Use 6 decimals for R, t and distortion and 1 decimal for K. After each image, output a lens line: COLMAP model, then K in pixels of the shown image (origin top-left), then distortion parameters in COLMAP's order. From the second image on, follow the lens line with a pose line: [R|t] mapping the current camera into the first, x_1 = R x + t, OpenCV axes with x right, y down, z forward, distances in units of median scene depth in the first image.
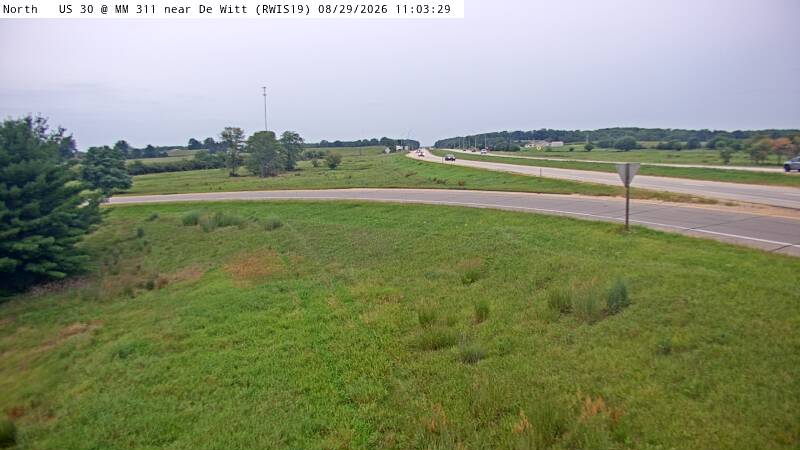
lens RADIAL K [[728.7, 0, 399.3], [0, 728.7, 224.8], [0, 0, 1]] dist [-0.056993, 0.000000]
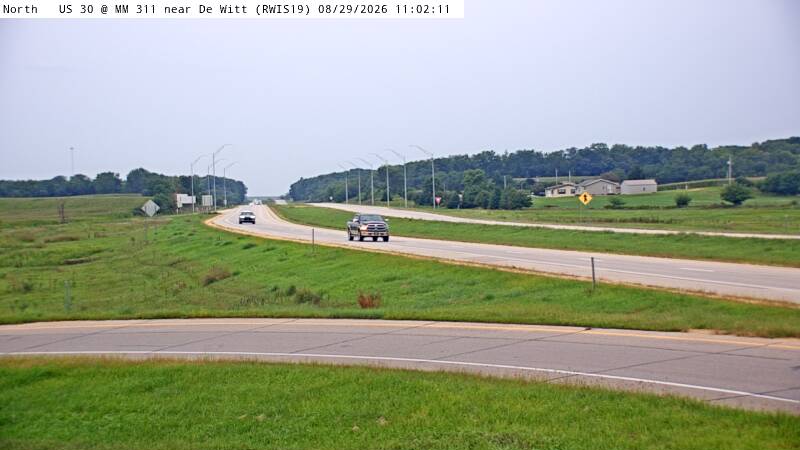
lens RADIAL K [[728.7, 0, 400.1], [0, 728.7, 224.2], [0, 0, 1]] dist [-0.056993, 0.000000]
pose [[0.993687, -0.004096, 0.112114, 0.062590], [0.015822, 0.994462, -0.103901, -0.057616], [-0.111068, 0.105019, 0.988248, 0.655490]]
